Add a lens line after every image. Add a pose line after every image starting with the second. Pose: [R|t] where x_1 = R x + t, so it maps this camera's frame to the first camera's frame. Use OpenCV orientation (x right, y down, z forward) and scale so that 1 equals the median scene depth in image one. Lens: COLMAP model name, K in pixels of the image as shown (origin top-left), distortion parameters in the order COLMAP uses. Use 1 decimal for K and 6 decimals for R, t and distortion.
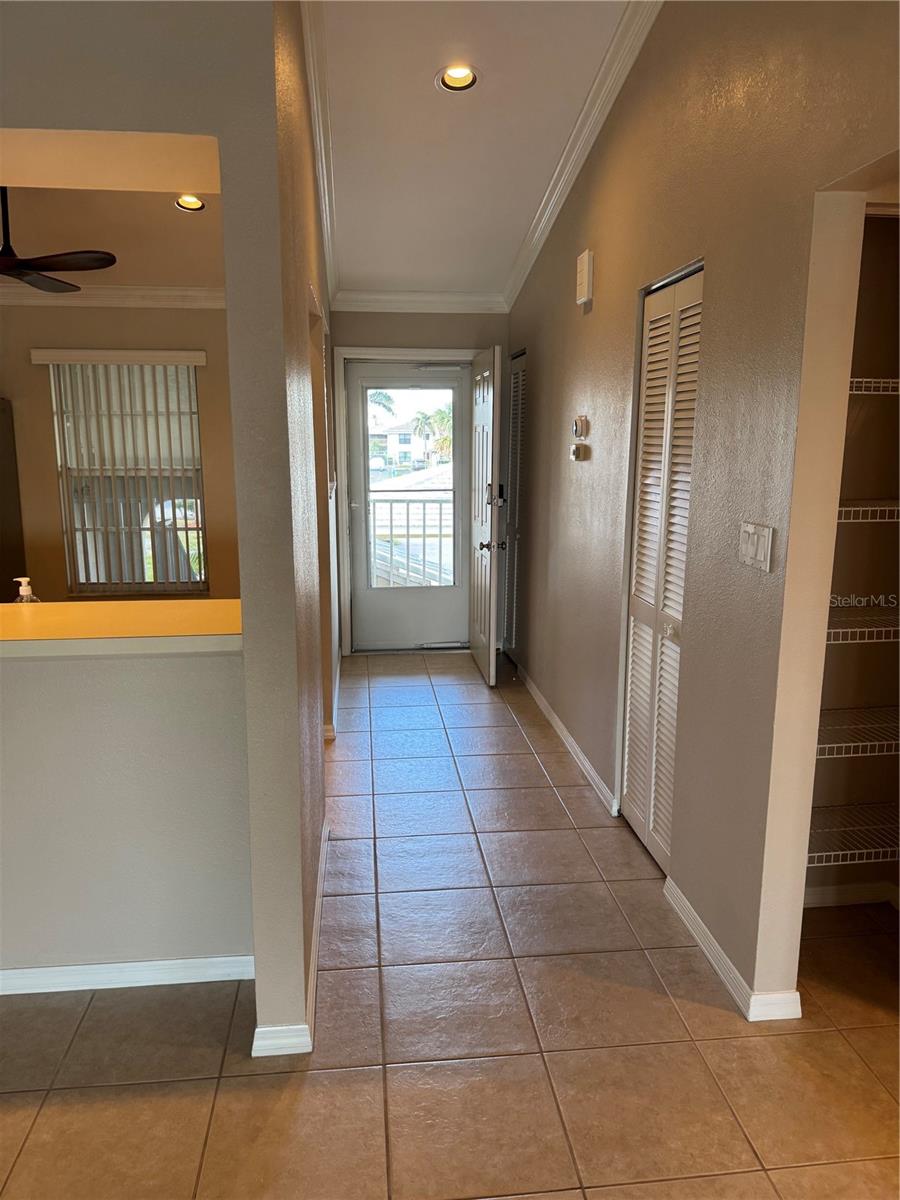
lens RADIAL K [[842.2, 0, 451.2], [0, 842.2, 620.7], [0, 0, 1]] dist [0.169201, -0.330163]
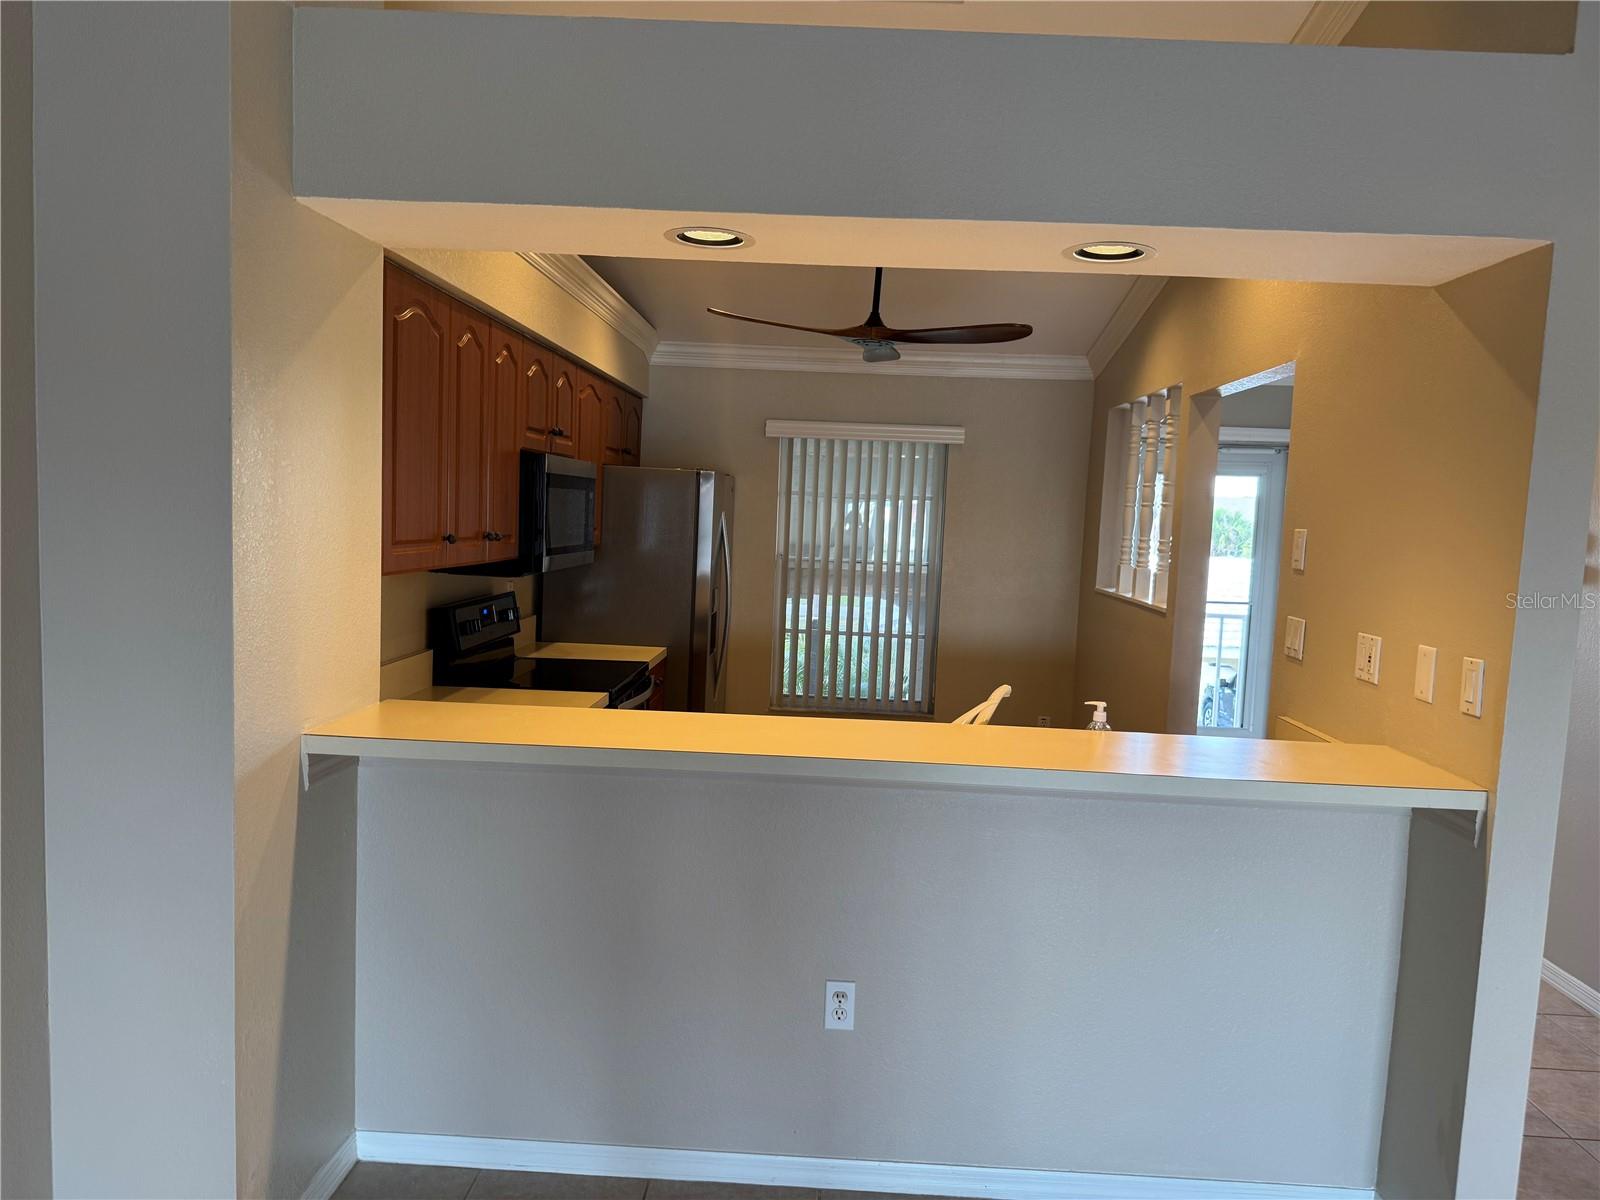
lens RADIAL K [[1123.0, 0, 793.2], [0, 1123.0, 625.4], [0, 0, 1]] dist [0.169201, -0.330163]
pose [[0.989207, 0.053157, -0.136545, -0.288454], [-0.068610, 0.991440, -0.111083, 0.009804], [0.129471, 0.119252, 0.984386, -0.076718]]
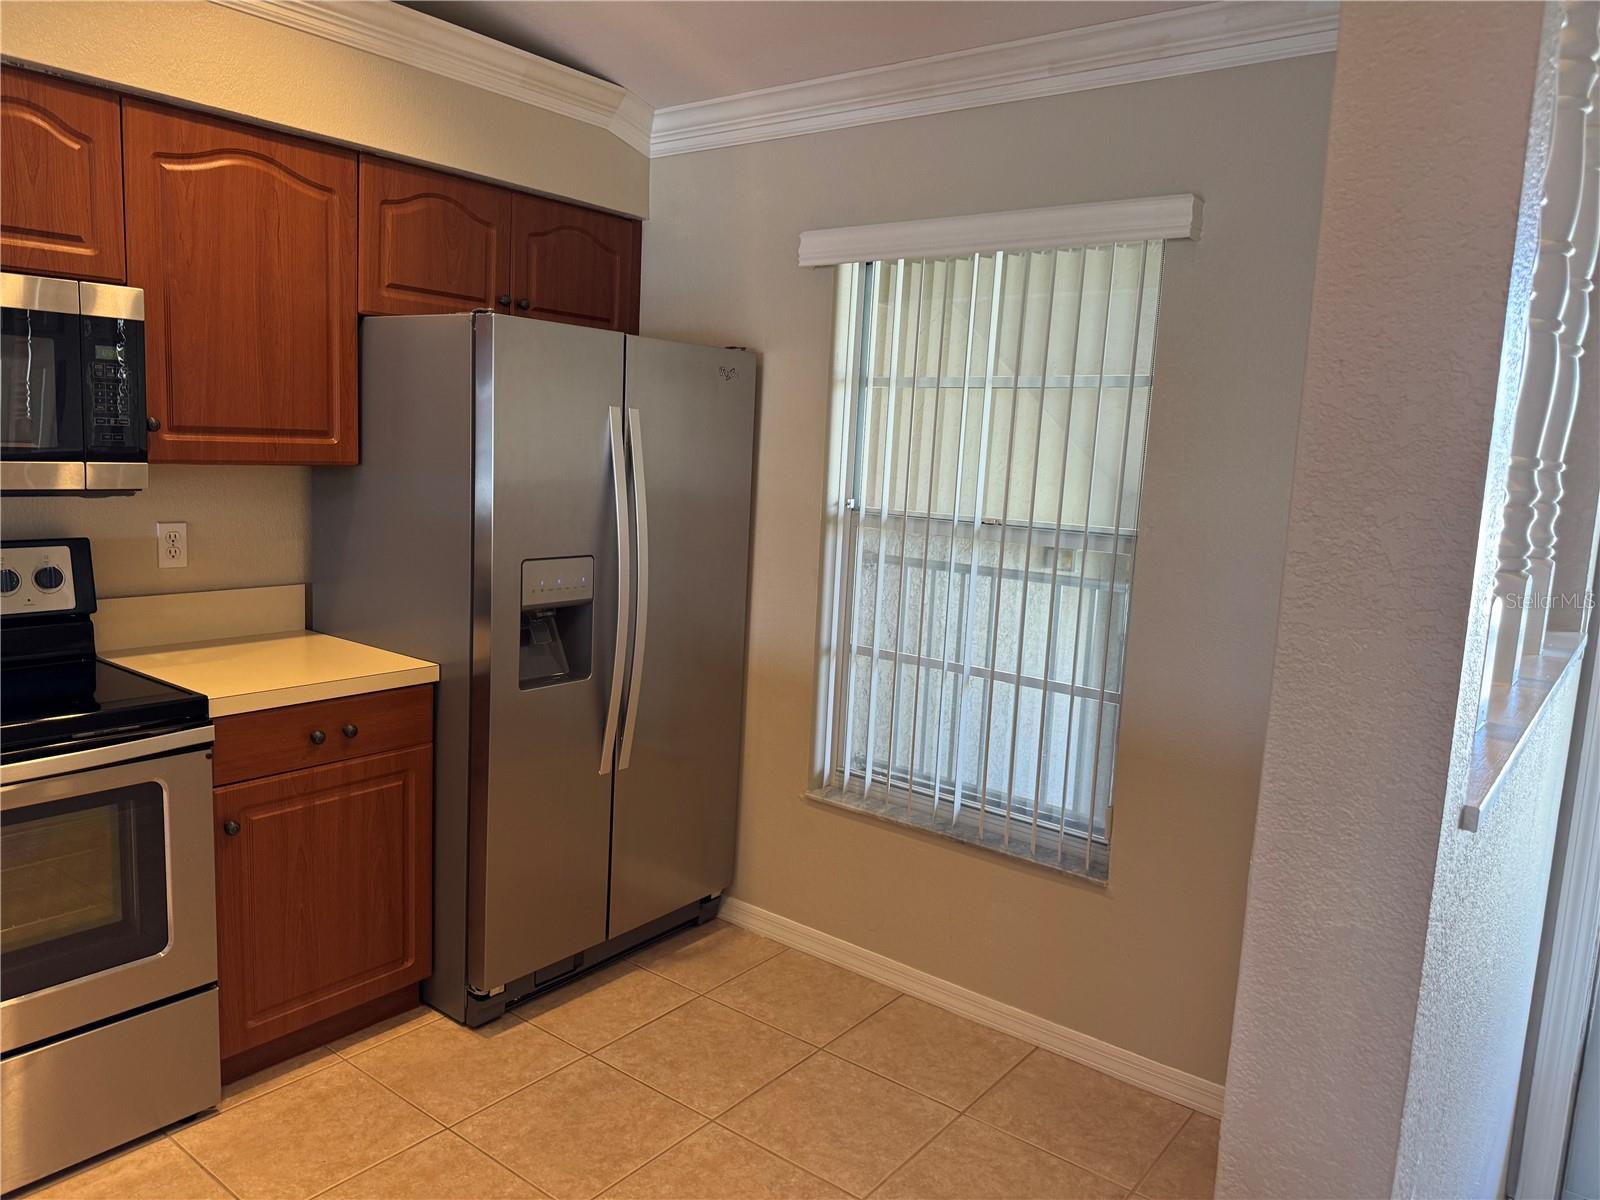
lens RADIAL K [[1128.9, 0, 795.4], [0, 1128.9, 607.2], [0, 0, 1]] dist [0.043383, -0.067797]
pose [[0.717522, 0.131495, -0.684011, -0.073041], [-0.191736, 0.981367, -0.012471, -0.118229], [0.669626, 0.140098, 0.729365, 0.584205]]
